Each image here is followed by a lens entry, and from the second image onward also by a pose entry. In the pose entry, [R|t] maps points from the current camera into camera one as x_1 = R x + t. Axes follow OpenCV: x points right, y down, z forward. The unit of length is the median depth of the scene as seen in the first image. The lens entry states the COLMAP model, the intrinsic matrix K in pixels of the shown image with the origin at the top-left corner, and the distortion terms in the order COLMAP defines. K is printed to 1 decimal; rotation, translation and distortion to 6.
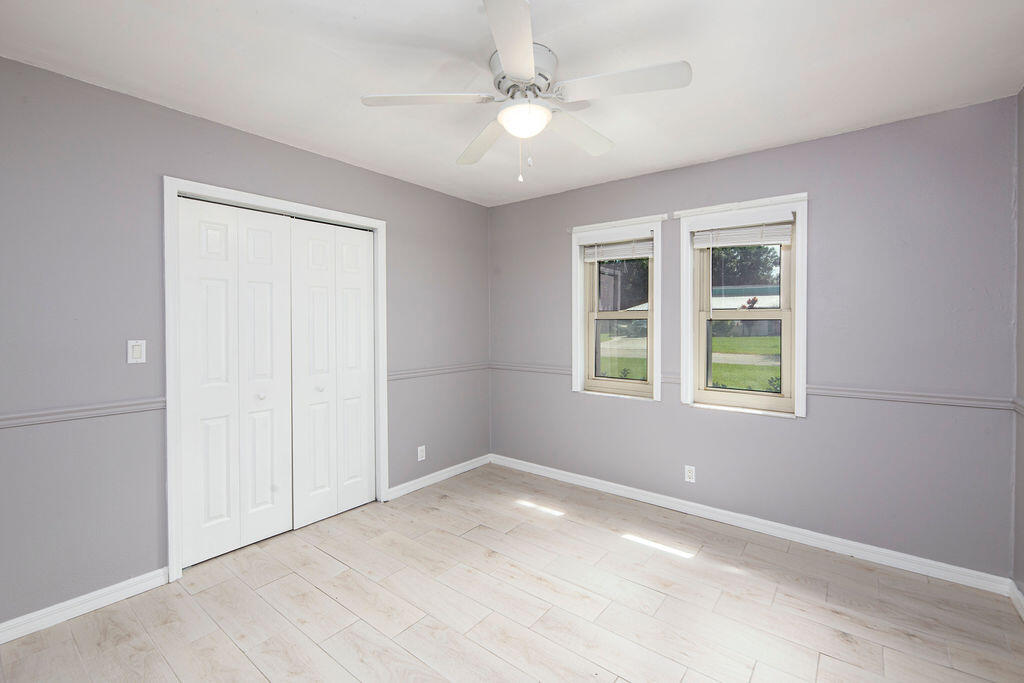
lens RADIAL K [[446.2, 0, 508.8], [0, 446.2, 331.0], [0, 0, 1]] dist [-0.003059, -0.003182]
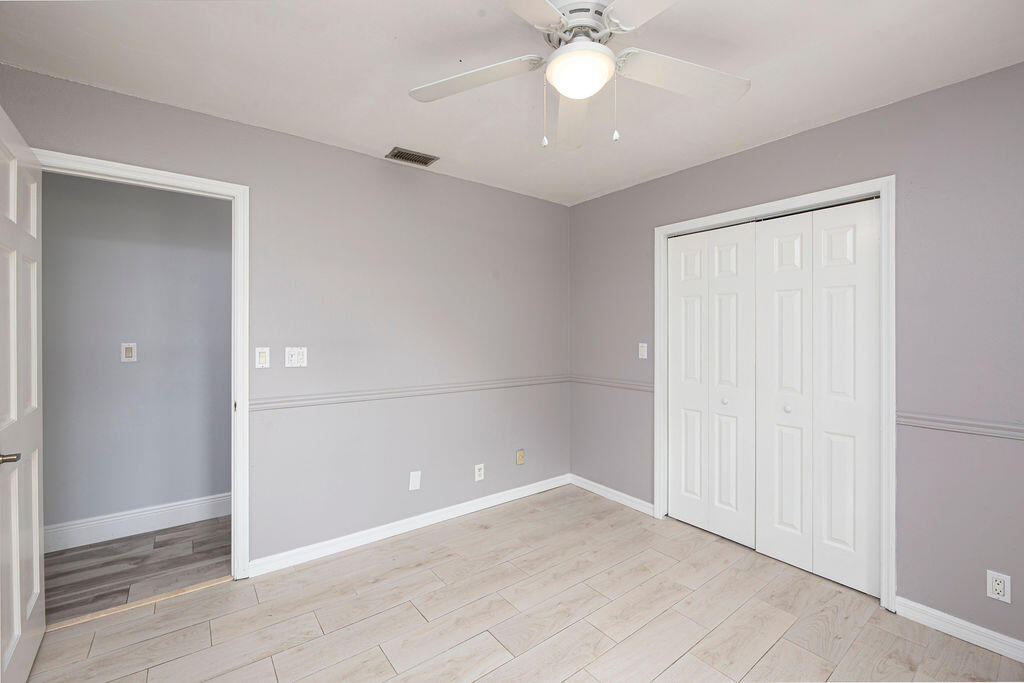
lens RADIAL K [[446.2, 0, 518.5], [0, 446.2, 338.8], [0, 0, 1]] dist [-0.003059, -0.003182]
pose [[-0.262783, 0.011291, -0.964789, 0.599452], [-0.025560, 0.999499, 0.018660, -0.009226], [0.964516, 0.029564, -0.262363, 0.806410]]
